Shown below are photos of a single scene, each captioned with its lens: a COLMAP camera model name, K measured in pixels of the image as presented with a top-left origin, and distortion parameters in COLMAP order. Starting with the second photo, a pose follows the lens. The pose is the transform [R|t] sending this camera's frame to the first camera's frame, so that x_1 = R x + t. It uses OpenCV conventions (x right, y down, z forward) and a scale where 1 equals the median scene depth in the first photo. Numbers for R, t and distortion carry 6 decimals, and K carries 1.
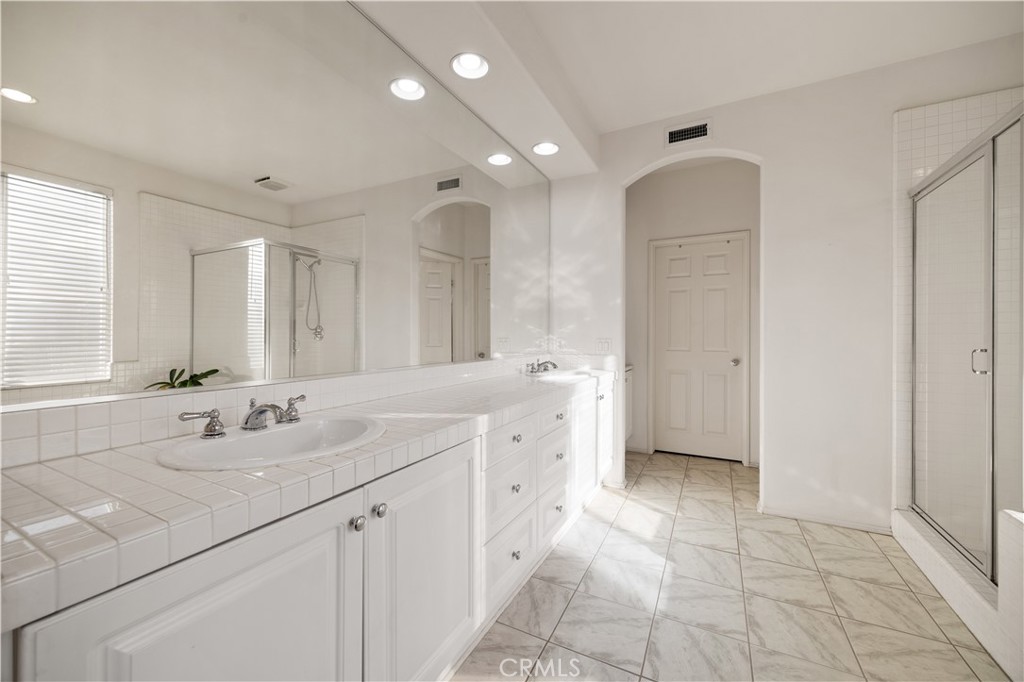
lens RADIAL K [[409.3, 0, 512.0], [0, 409.3, 341.0], [0, 0, 1]] dist [0.022682, -0.000016]
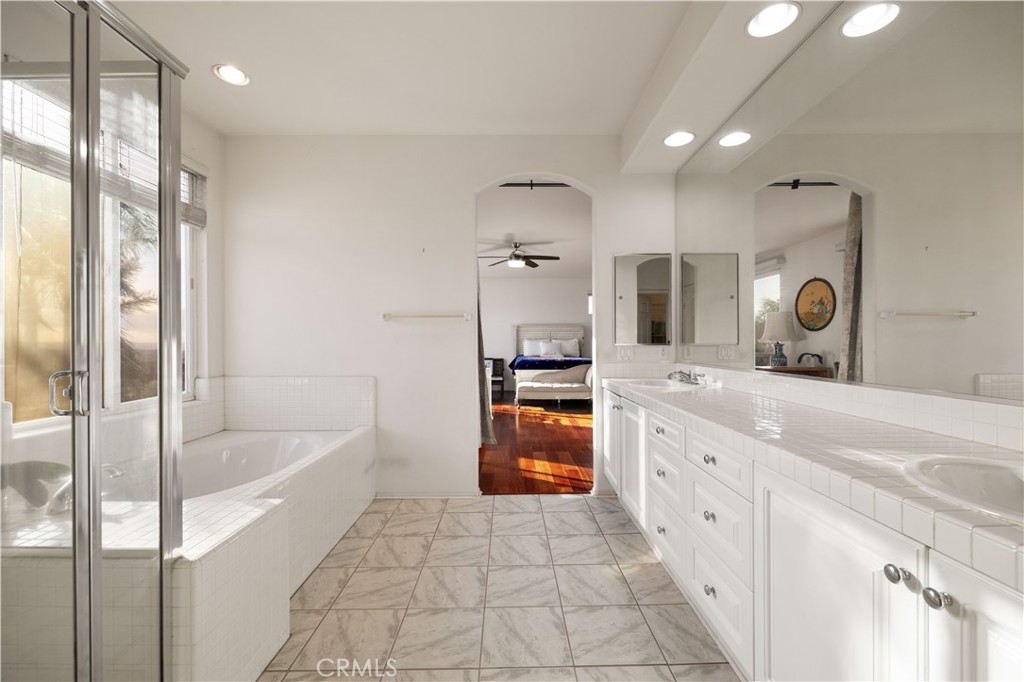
lens RADIAL K [[409.3, 0, 512.0], [0, 409.3, 341.0], [0, 0, 1]] dist [0.022682, -0.000016]
pose [[-0.889135, 0.001093, -0.457643, 0.935448], [-0.003174, 0.999958, 0.008555, -0.024243], [0.457634, 0.009059, -0.889095, 1.870200]]
